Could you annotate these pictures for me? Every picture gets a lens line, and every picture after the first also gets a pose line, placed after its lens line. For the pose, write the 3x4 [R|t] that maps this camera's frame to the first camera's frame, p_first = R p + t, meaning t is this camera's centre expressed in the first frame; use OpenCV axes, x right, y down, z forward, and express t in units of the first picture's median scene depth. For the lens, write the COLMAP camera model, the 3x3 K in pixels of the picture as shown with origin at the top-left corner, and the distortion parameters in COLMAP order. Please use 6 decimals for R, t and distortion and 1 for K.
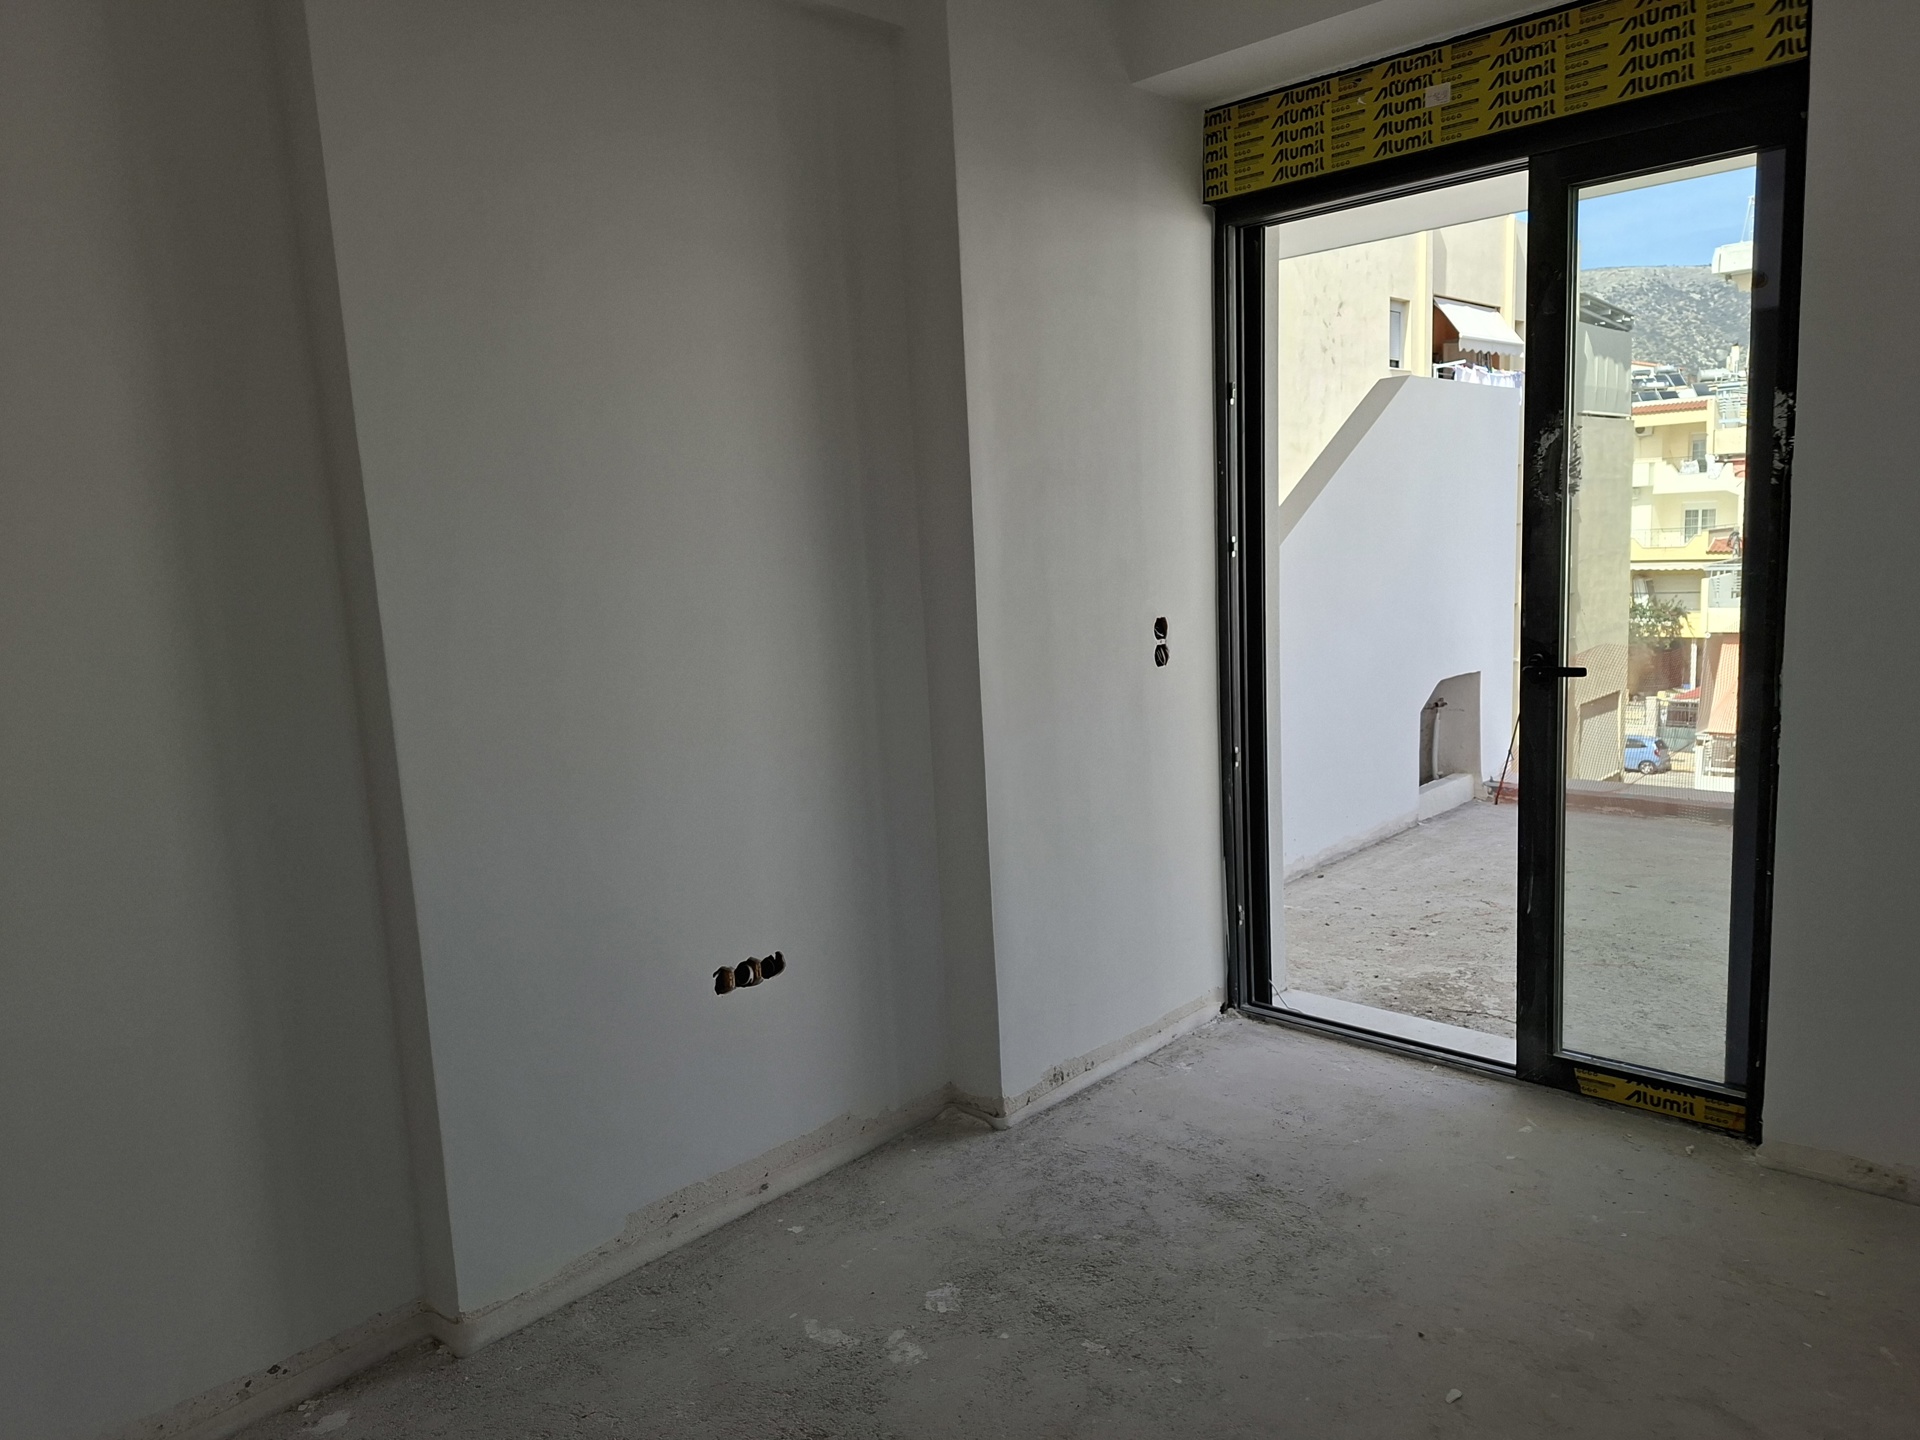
lens RADIAL K [[1389.9, 0, 951.9], [0, 1389.9, 716.5], [0, 0, 1]] dist [0.061218, -0.023891]
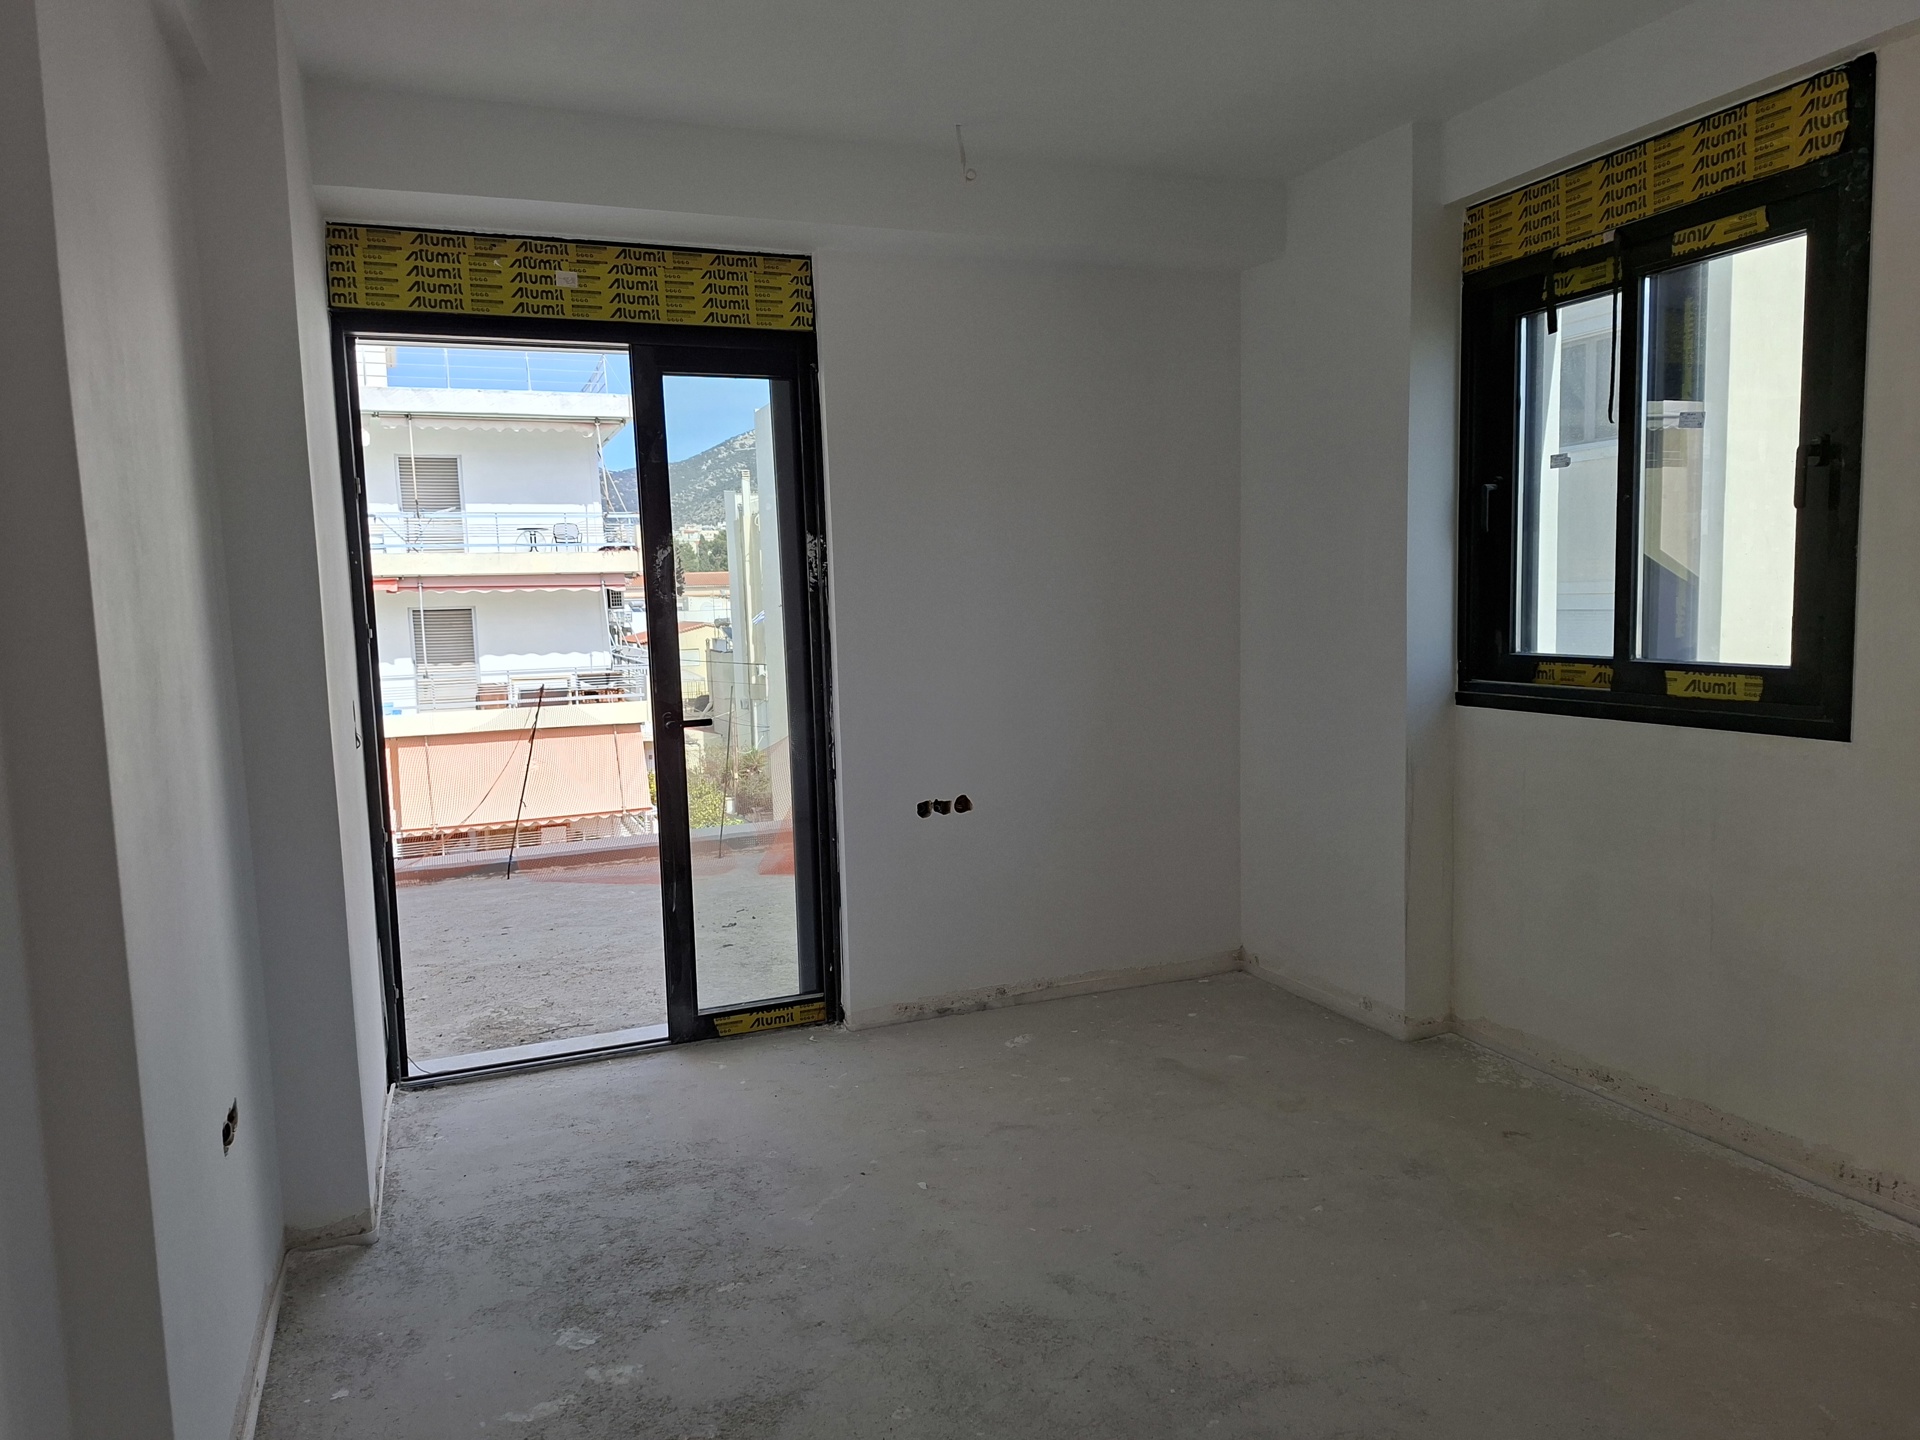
lens RADIAL K [[1389.9, 0, 952.2], [0, 1389.9, 724.8], [0, 0, 1]] dist [0.061218, -0.023891]
pose [[0.406244, -0.054465, 0.912140, -0.684899], [0.137087, 0.990557, -0.001908, 0.005374], [-0.903423, 0.125817, 0.409874, 0.222890]]
